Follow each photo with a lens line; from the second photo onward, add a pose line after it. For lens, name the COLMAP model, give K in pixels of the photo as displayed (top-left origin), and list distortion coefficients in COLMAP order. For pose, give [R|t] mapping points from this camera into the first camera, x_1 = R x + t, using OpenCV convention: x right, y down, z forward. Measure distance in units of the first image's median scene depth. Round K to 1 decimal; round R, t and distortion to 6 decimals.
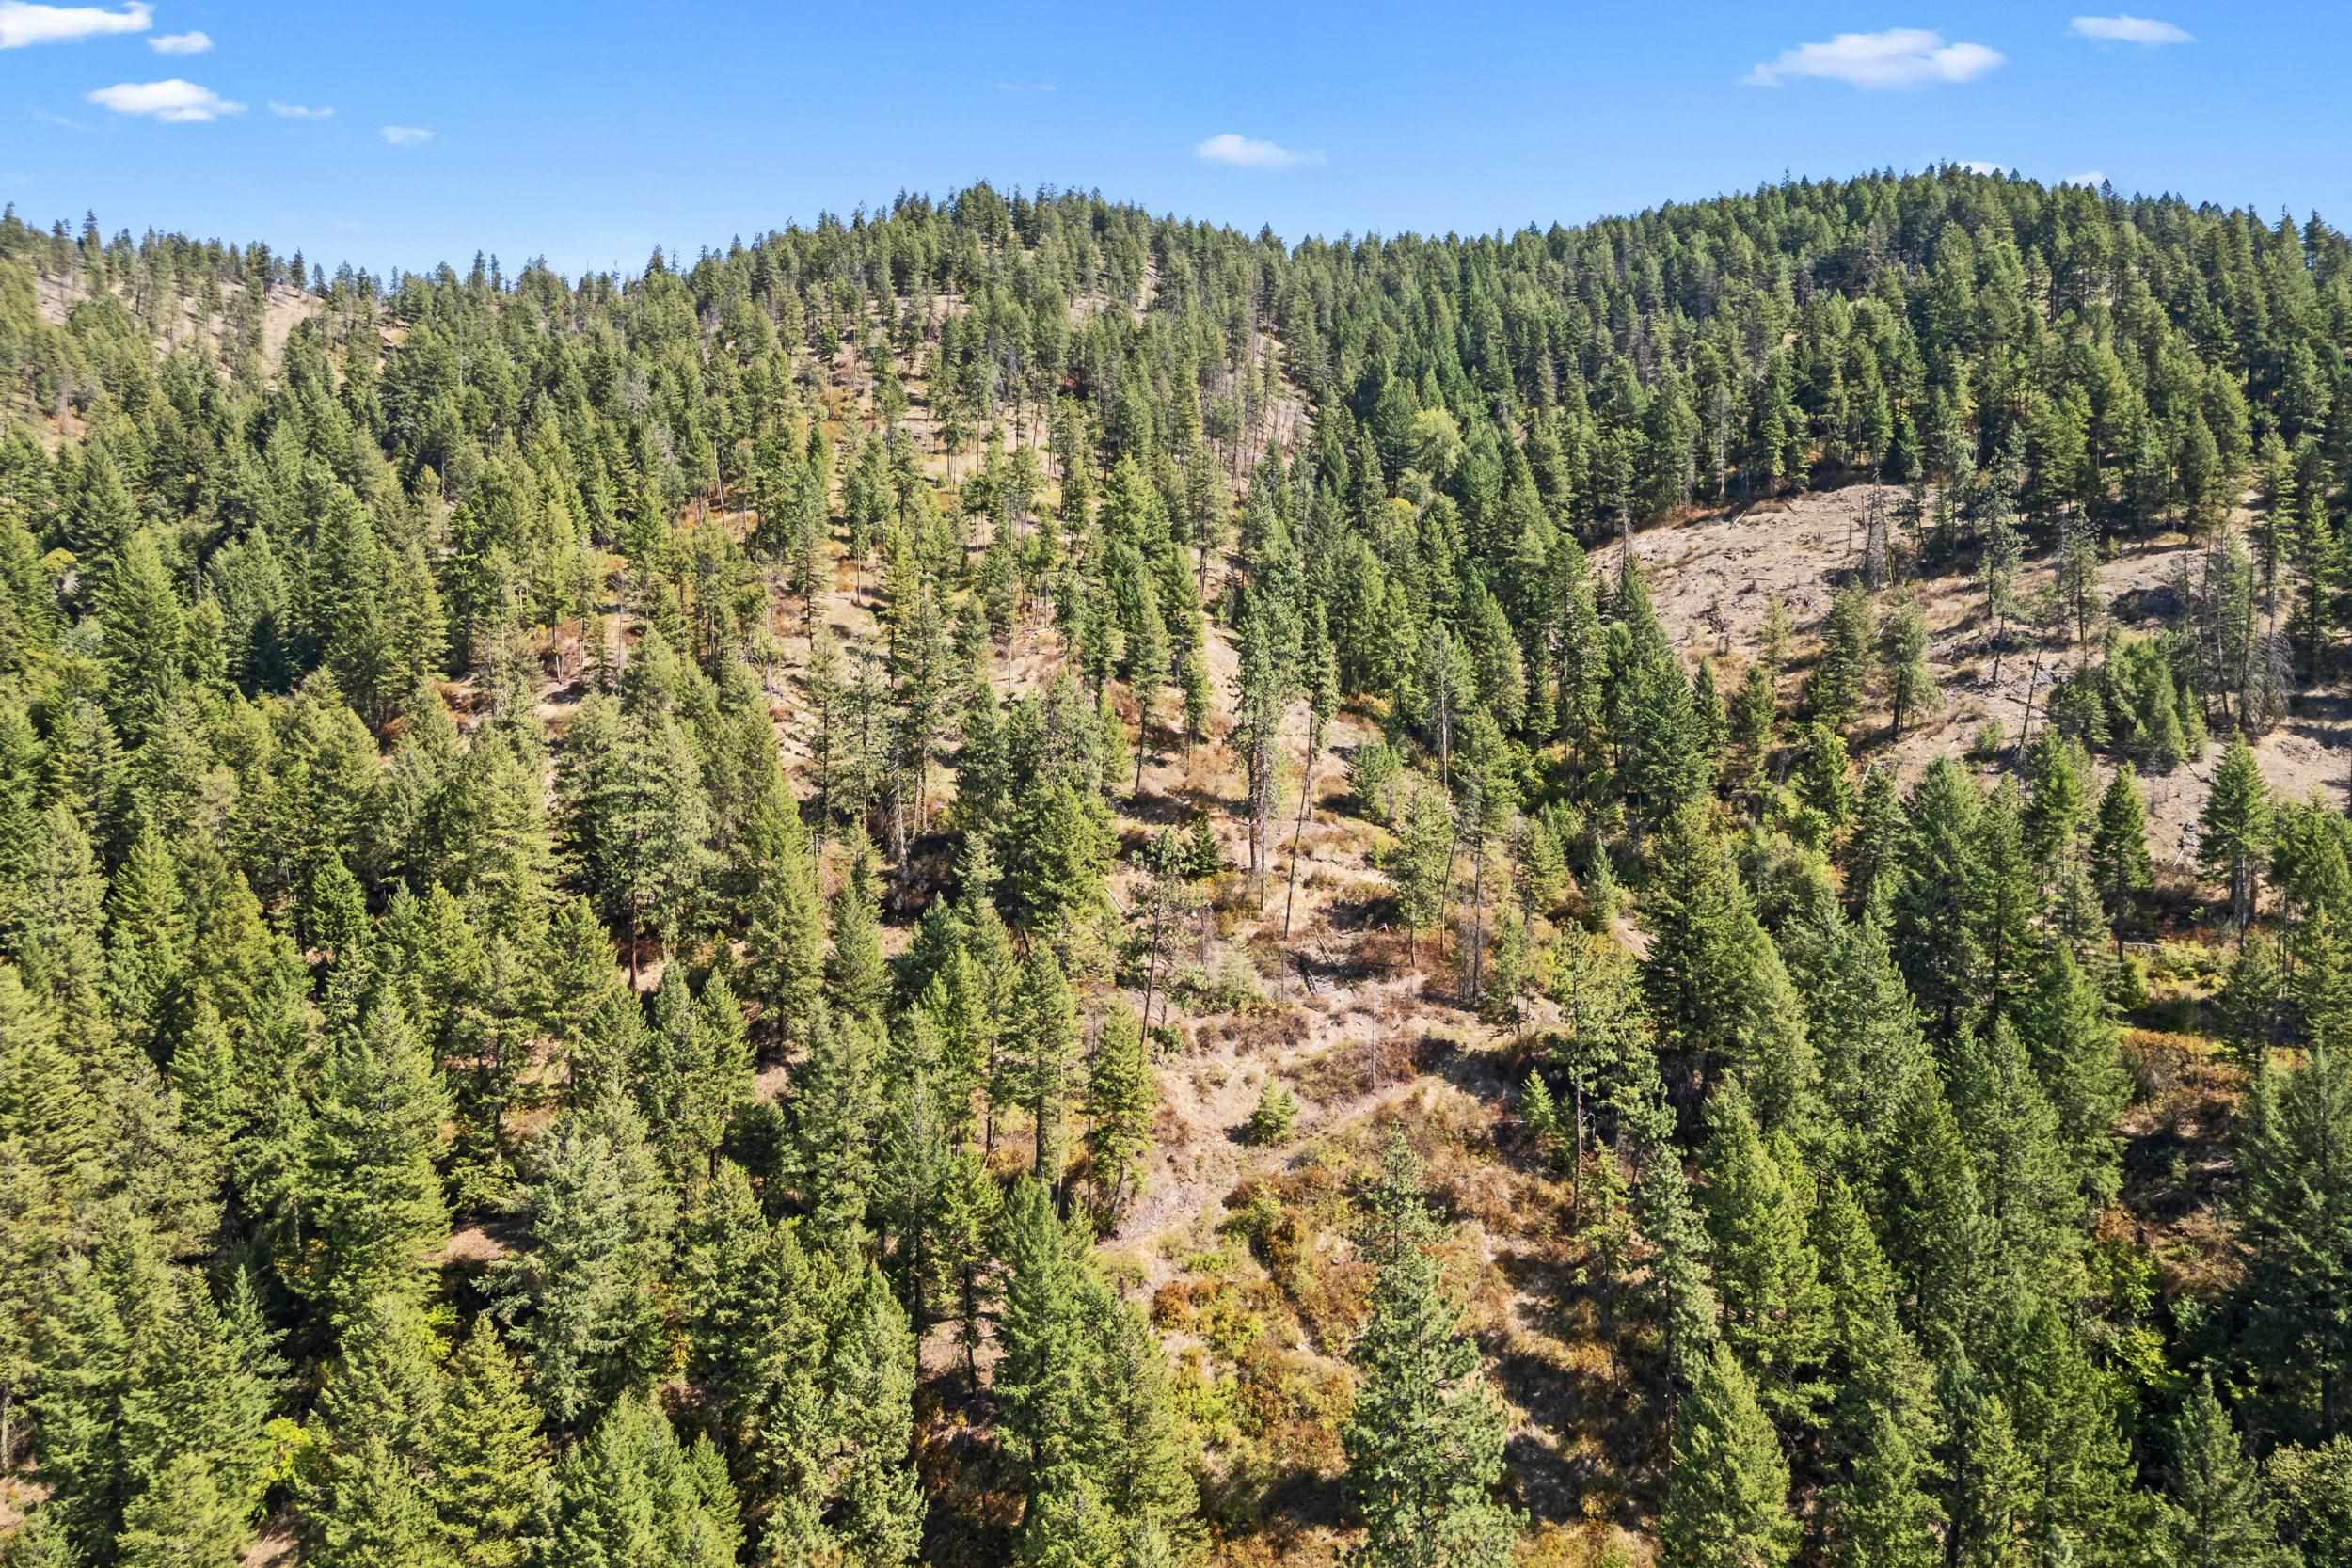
lens RADIAL K [[1617.6, 0, 1178.4], [0, 1617.6, 720.9], [0, 0, 1]] dist [0.042093, -0.038651]
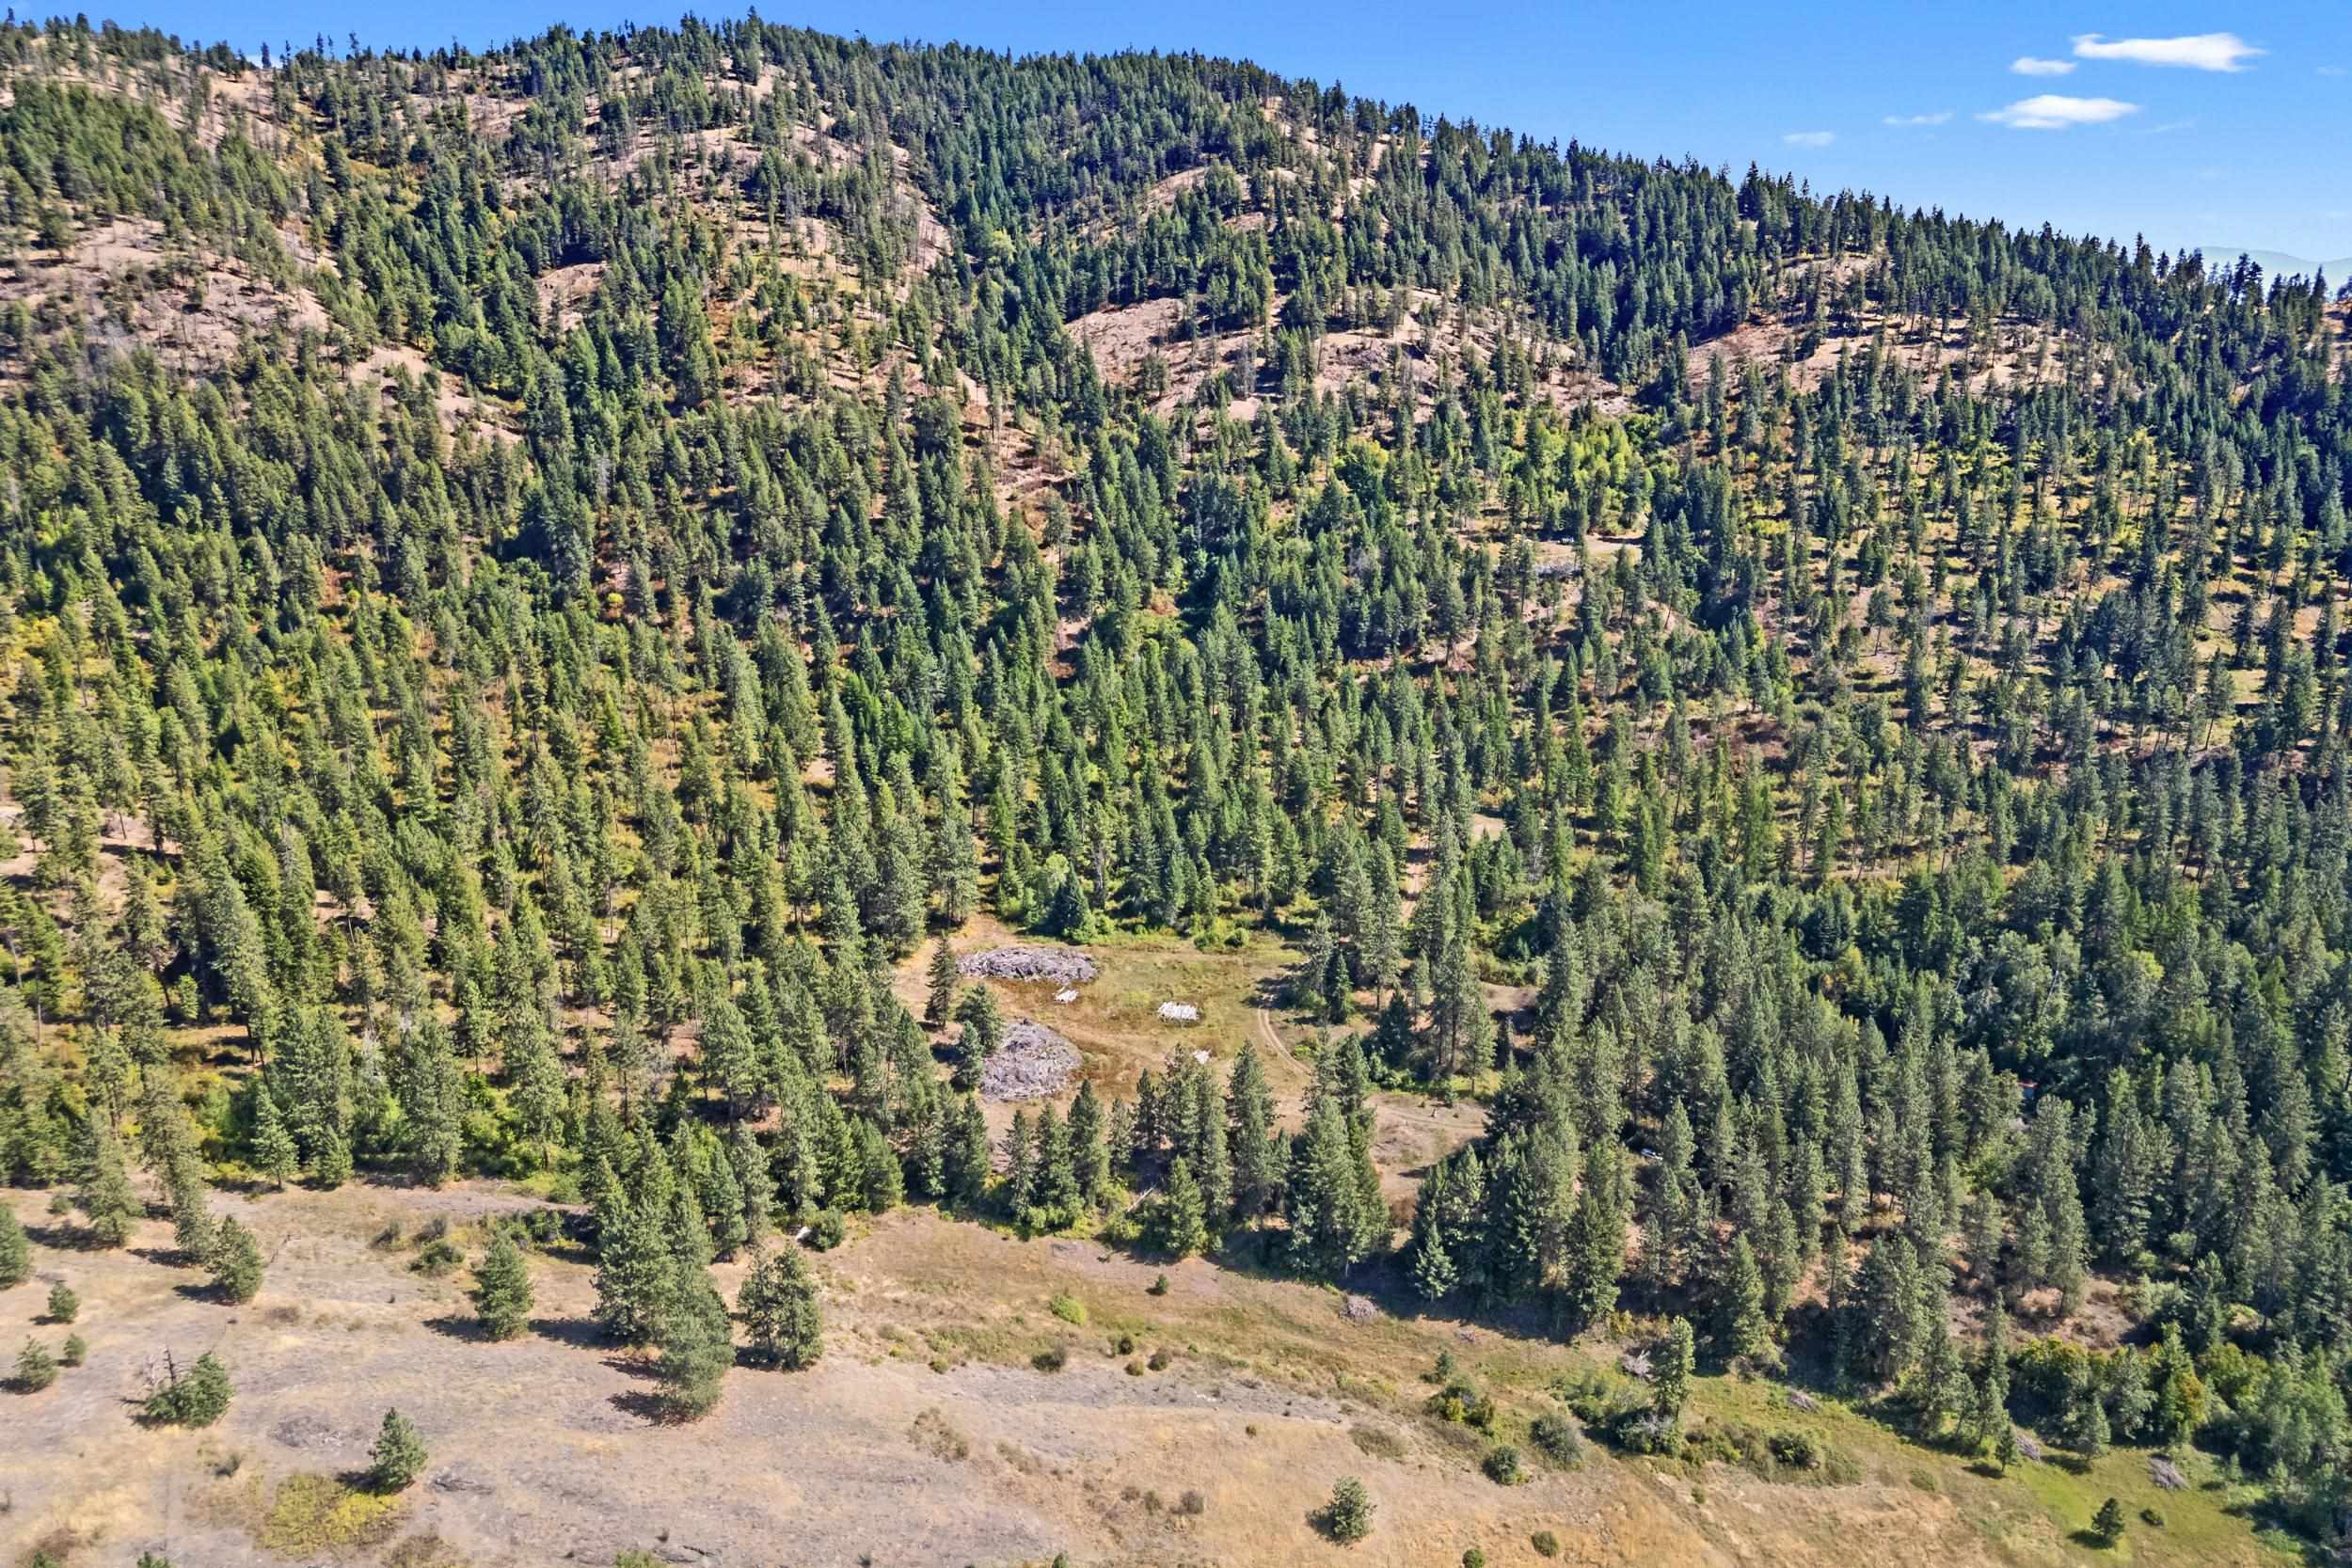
lens RADIAL K [[1617.6, 0, 1178.4], [0, 1617.6, 720.9], [0, 0, 1]] dist [0.042093, -0.038651]
pose [[0.948842, -0.086072, 0.303793, -0.677153], [0.004159, 0.965452, 0.260548, -0.242577], [-0.315723, -0.245956, 0.916419, -2.514210]]
